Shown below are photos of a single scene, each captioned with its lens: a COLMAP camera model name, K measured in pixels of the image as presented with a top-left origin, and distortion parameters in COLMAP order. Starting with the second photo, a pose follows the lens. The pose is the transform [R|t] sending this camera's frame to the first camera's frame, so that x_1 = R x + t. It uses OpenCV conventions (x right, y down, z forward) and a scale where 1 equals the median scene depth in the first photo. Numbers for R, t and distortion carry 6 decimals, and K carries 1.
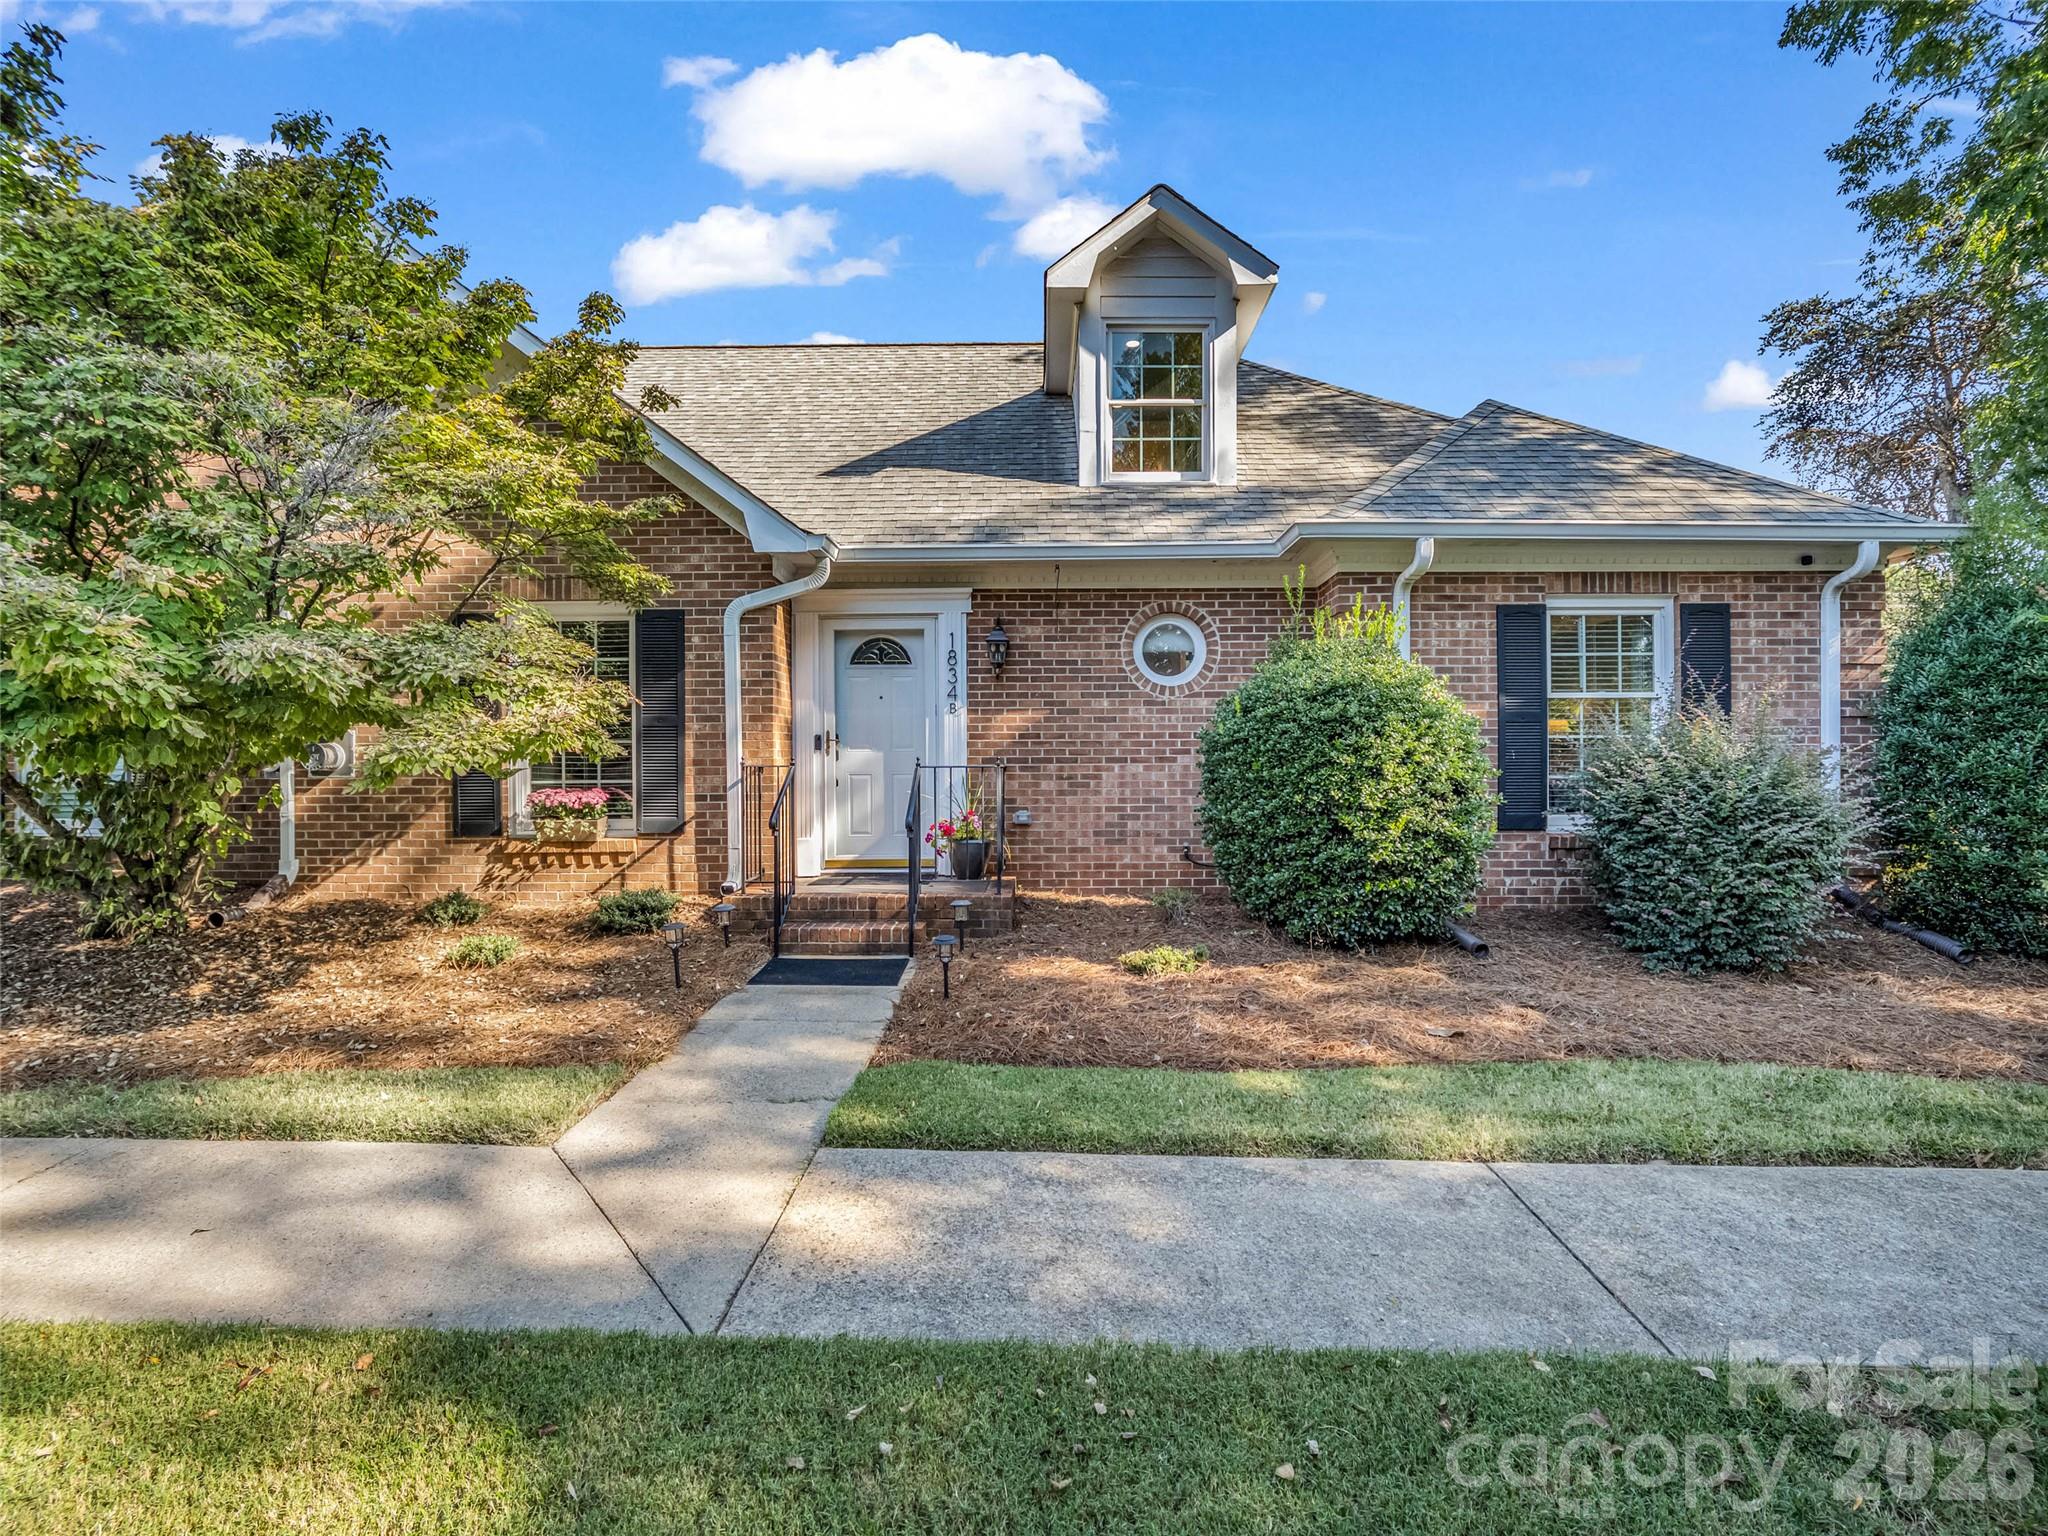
lens RADIAL K [[1012.5, 0, 1037.8], [0, 1012.5, 768.0], [0, 0, 1]] dist [0.001518, -0.000660]
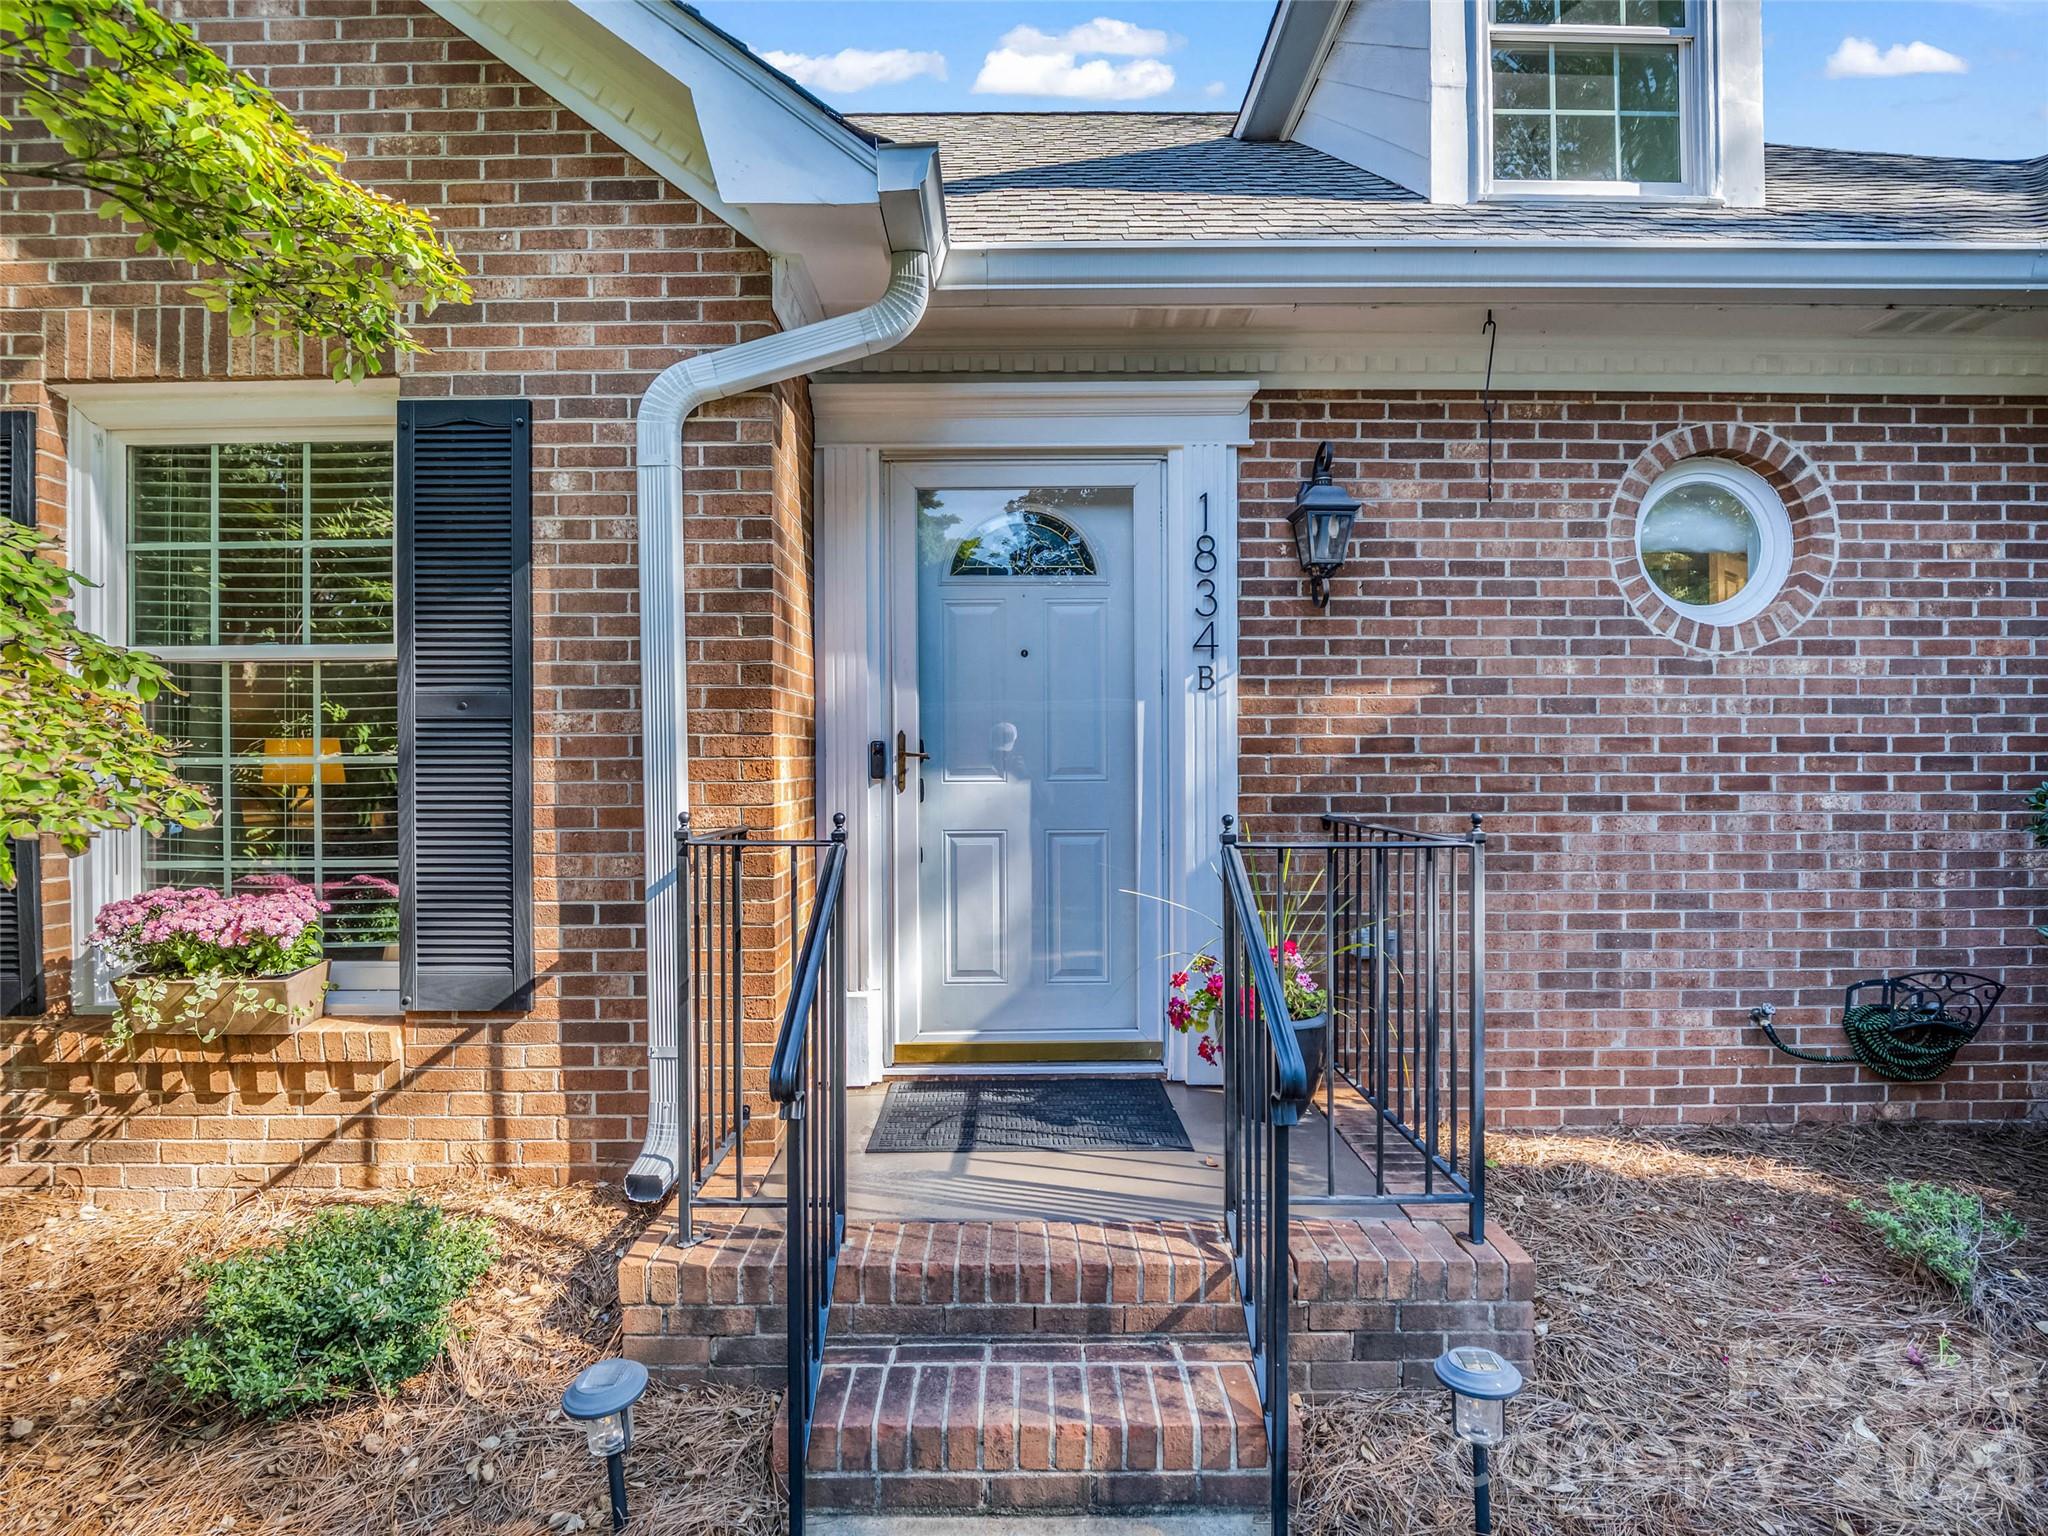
lens RADIAL K [[998.8, 0, 1015.7], [0, 998.8, 769.4], [0, 0, 1]] dist [-0.011487, -0.000861]
pose [[0.999993, 0.002284, 0.003028, -0.162392], [-0.002300, 0.999984, 0.005228, -0.023606], [-0.003016, -0.005235, 0.999982, 0.593869]]
